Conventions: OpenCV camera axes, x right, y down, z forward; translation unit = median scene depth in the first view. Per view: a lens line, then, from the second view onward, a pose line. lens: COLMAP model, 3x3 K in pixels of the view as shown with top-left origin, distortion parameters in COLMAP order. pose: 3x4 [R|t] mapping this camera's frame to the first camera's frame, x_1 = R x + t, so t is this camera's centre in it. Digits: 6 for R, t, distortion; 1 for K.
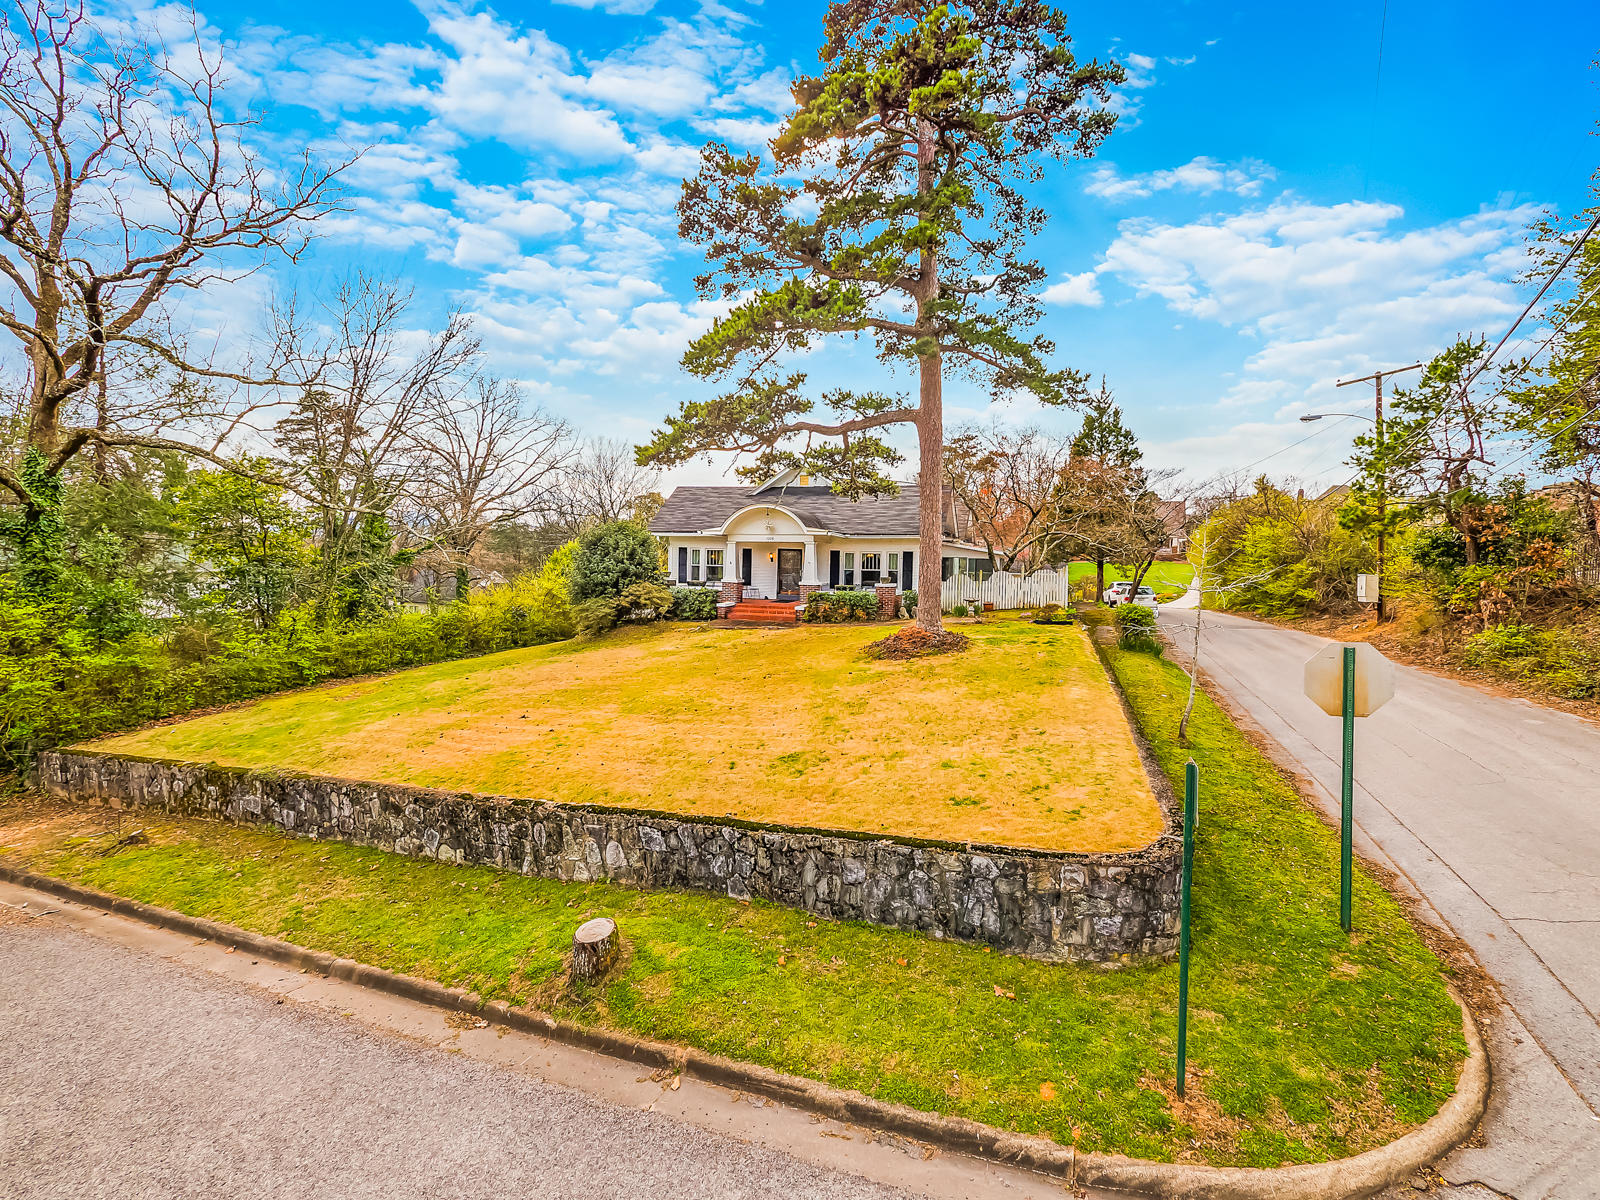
lens RADIAL K [[683.6, 0, 800.0], [0, 683.6, 600.0], [0, 0, 1]] dist [-0.008232, 0.000604]
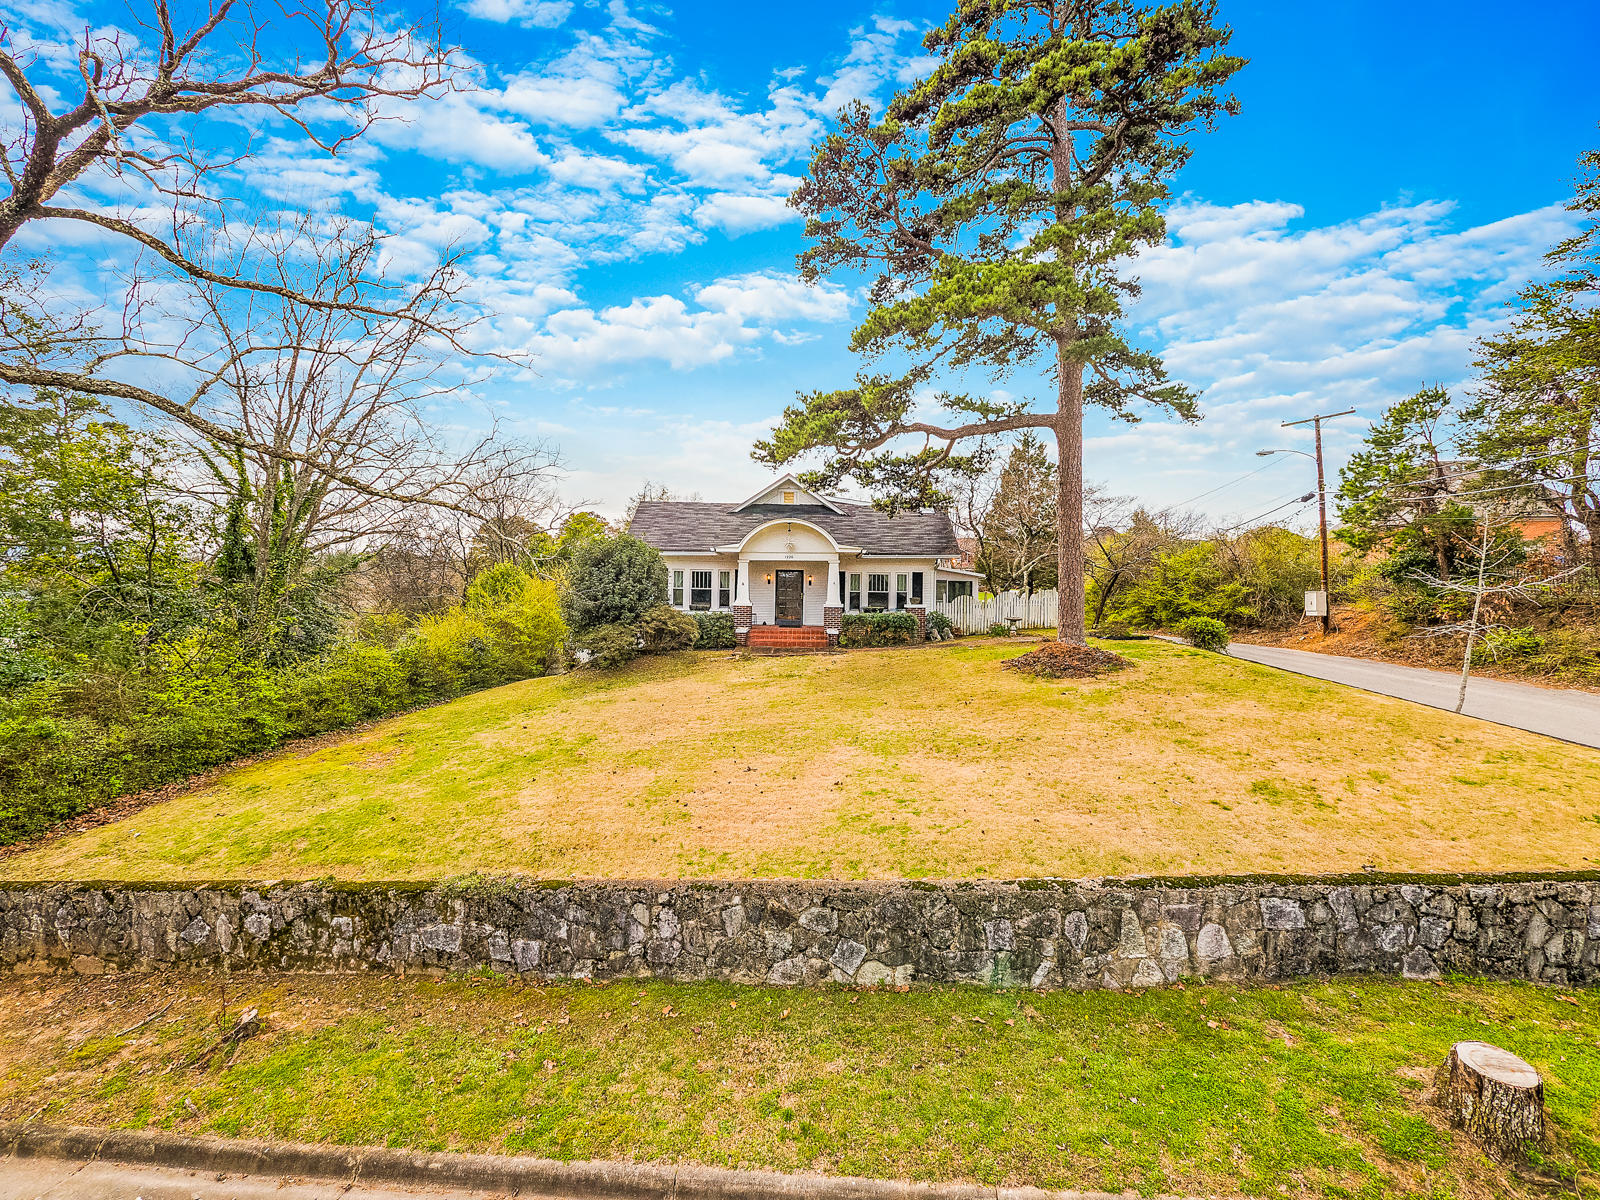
lens RADIAL K [[683.6, 0, 800.0], [0, 683.6, 600.0], [0, 0, 1]] dist [-0.008232, 0.000604]
pose [[0.965562, -0.008463, 0.260037, -0.611302], [0.021228, 0.998701, -0.046319, 0.022216], [-0.259307, 0.050244, 0.964487, 0.273197]]
